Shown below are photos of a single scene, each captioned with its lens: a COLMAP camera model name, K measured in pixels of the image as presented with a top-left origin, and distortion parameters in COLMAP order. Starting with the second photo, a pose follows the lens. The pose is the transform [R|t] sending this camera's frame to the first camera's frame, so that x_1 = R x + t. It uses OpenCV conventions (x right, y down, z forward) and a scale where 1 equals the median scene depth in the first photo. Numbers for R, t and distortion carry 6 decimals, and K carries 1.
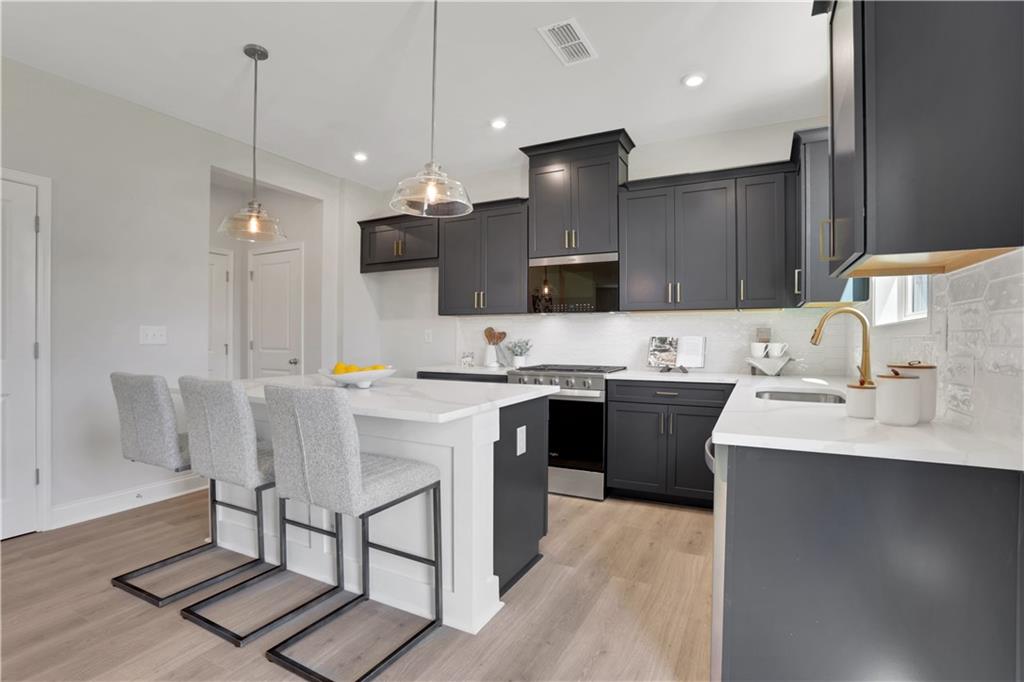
lens RADIAL K [[490.7, 0, 512.0], [0, 490.7, 341.0], [0, 0, 1]] dist [-0.036696, -0.000049]
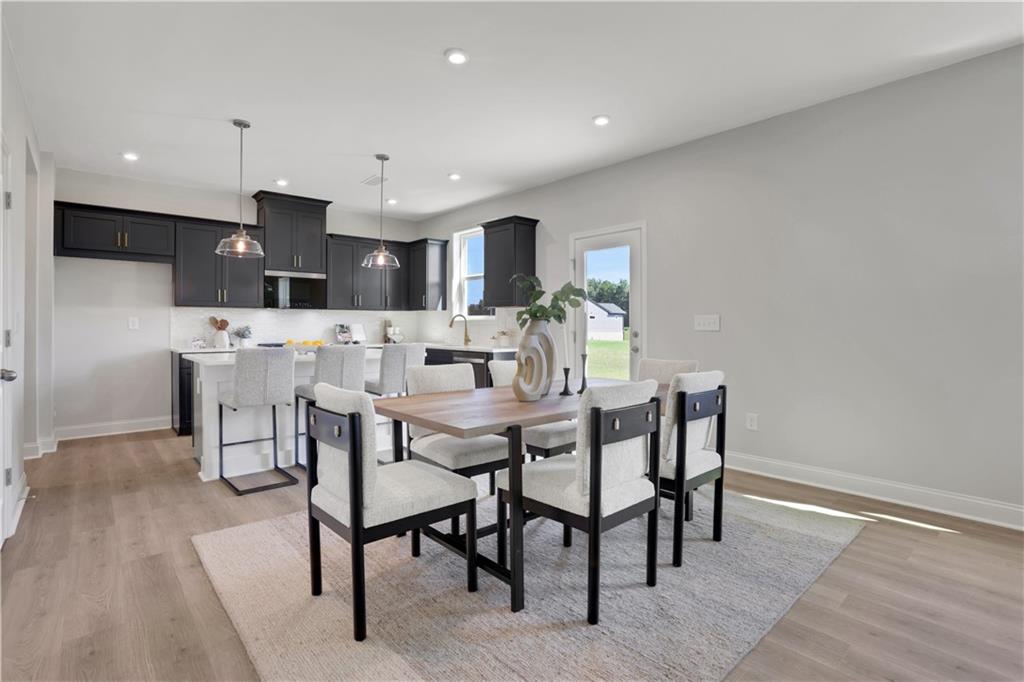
lens RADIAL K [[477.6, 0, 505.7], [0, 477.6, 329.3], [0, 0, 1]] dist [-0.033717, 0.000673]
pose [[0.345675, -0.008006, 0.938320, -1.098363], [0.005265, 0.999964, 0.006593, 0.000831], [-0.938340, 0.002662, 0.345705, -0.153377]]
